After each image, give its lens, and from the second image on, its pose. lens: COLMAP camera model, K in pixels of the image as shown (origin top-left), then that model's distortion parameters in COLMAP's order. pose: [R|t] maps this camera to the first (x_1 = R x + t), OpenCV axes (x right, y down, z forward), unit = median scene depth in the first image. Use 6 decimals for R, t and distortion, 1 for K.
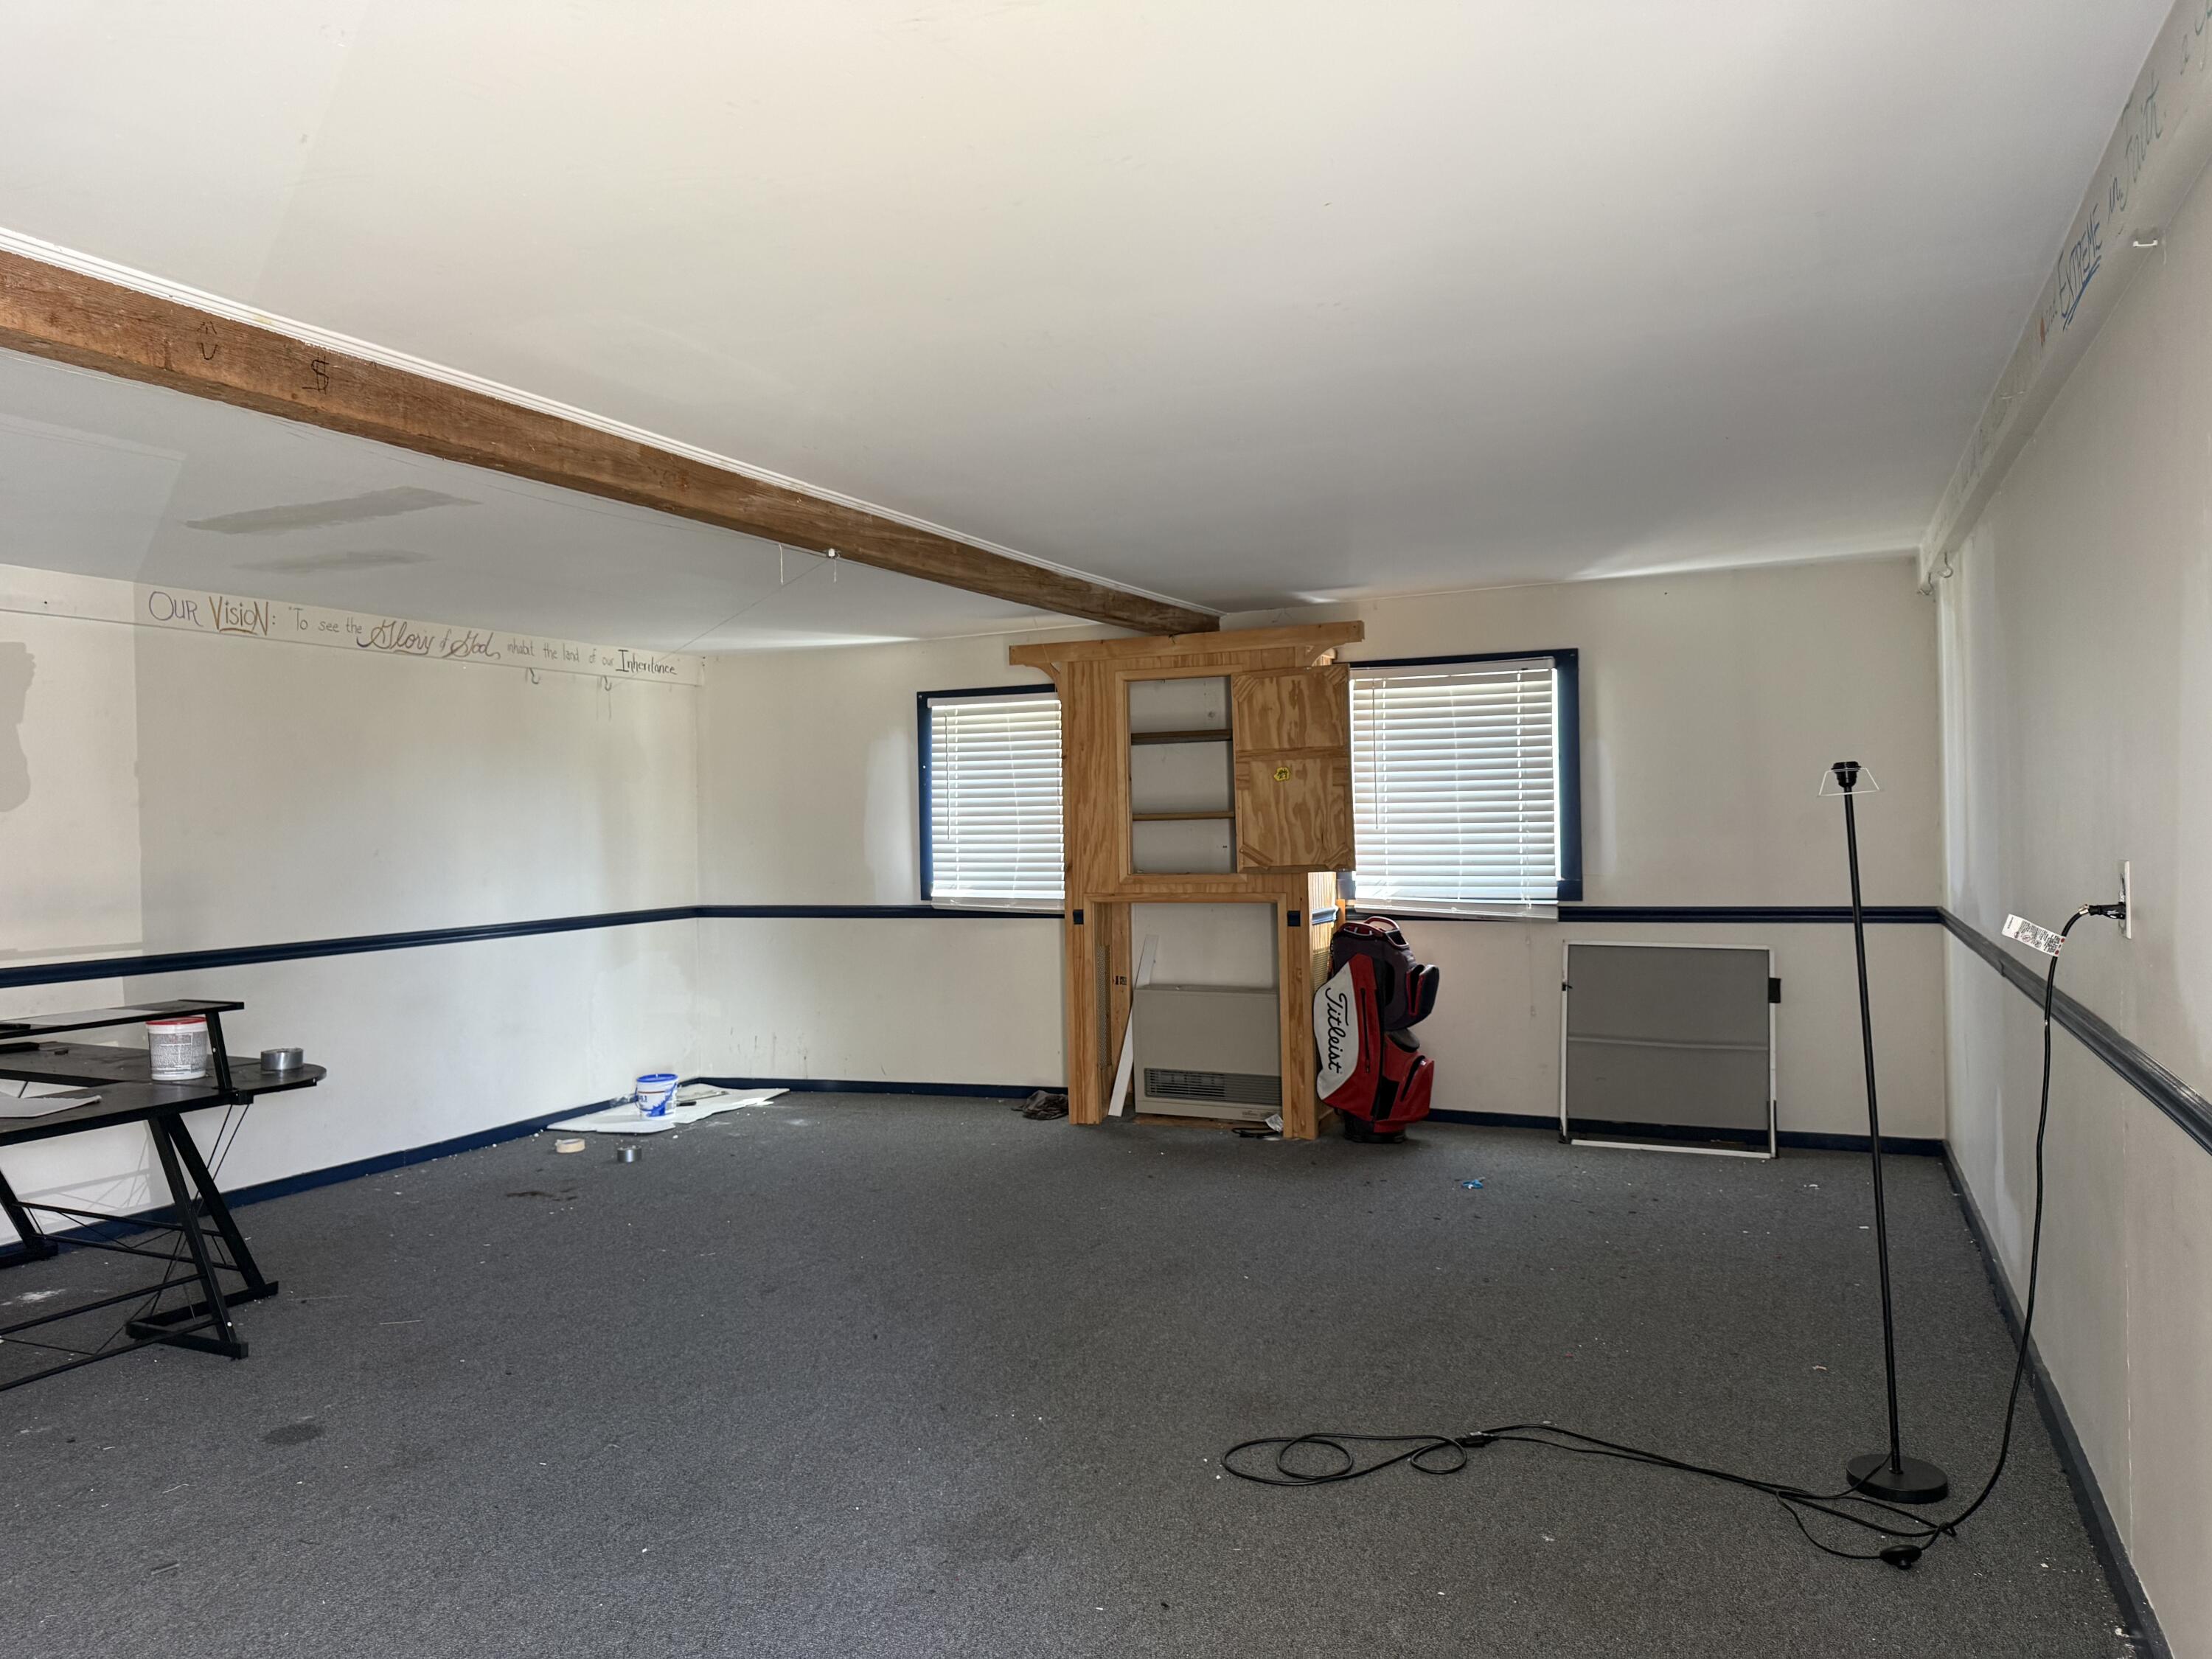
lens RADIAL K [[1575.3, 0, 1106.0], [0, 1575.3, 829.5], [0, 0, 1]] dist [0.140429, -0.217876]
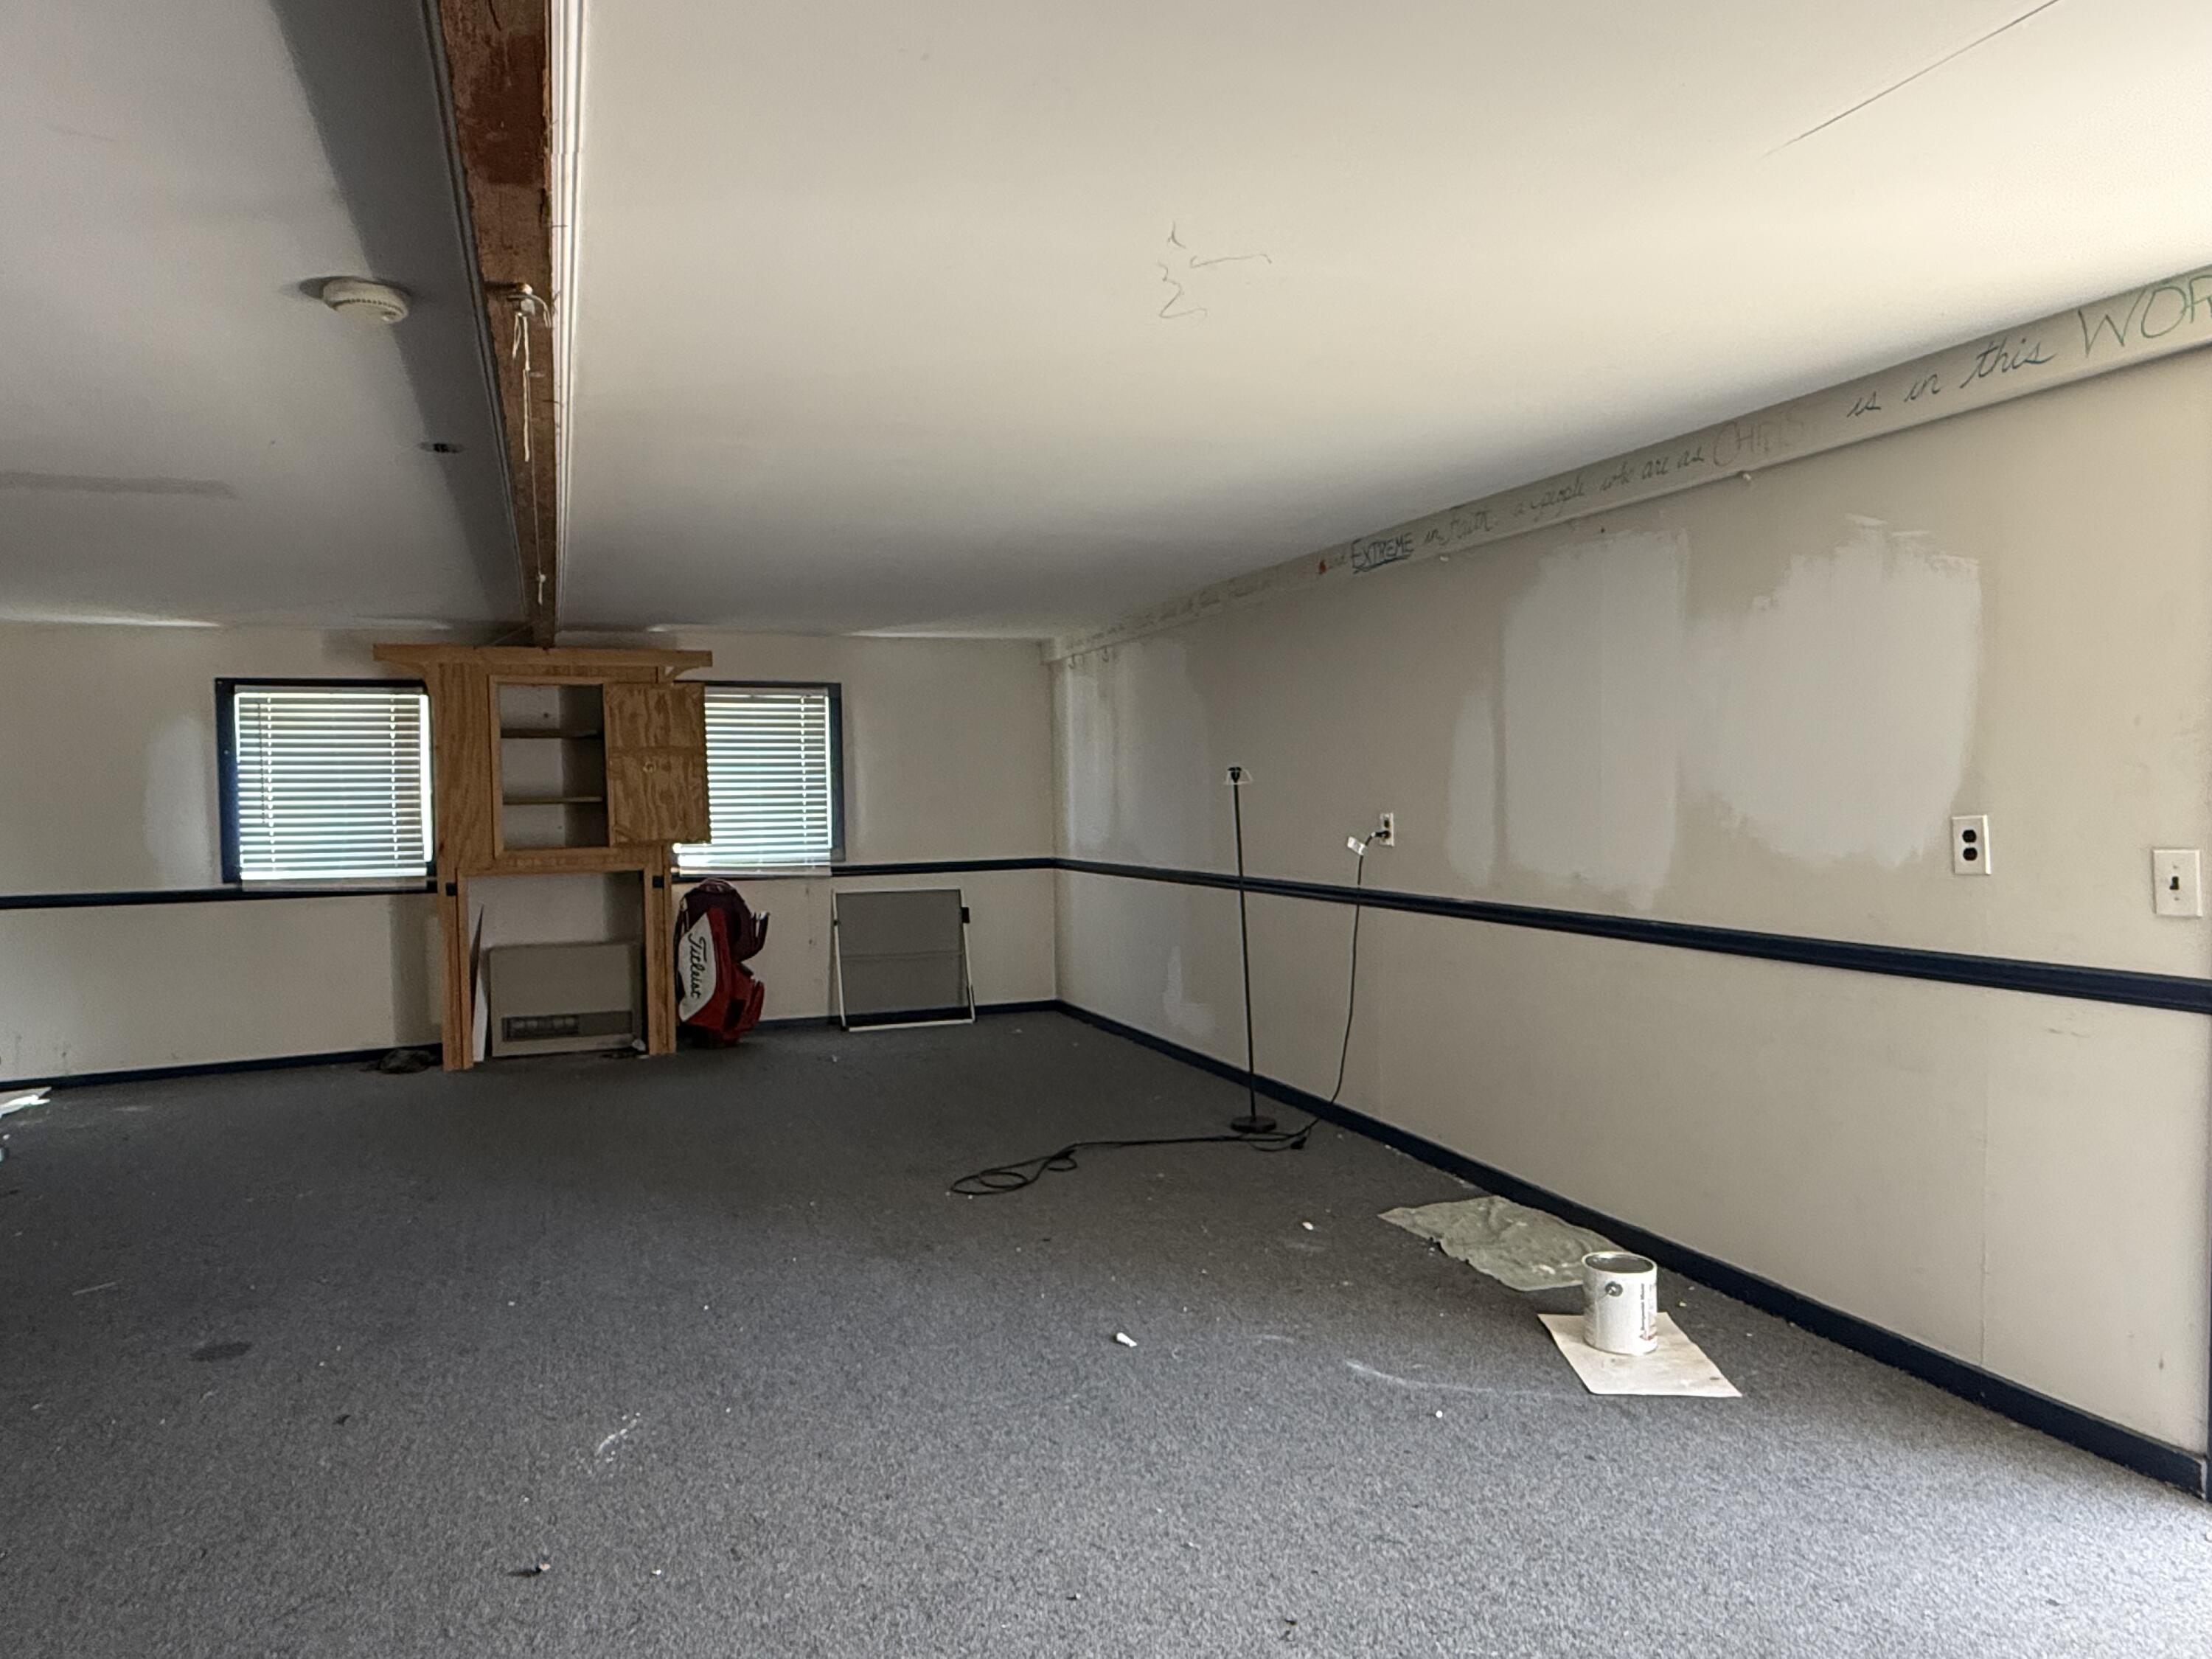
lens RADIAL K [[1442.3, 0, 1106.0], [0, 1442.3, 829.5], [0, 0, 1]] dist [0.000991, -0.000497]
pose [[0.708717, -0.008168, 0.705445, -0.438399], [0.007531, 0.999964, 0.004012, 0.012648], [-0.705452, 0.002469, 0.708753, -0.068843]]
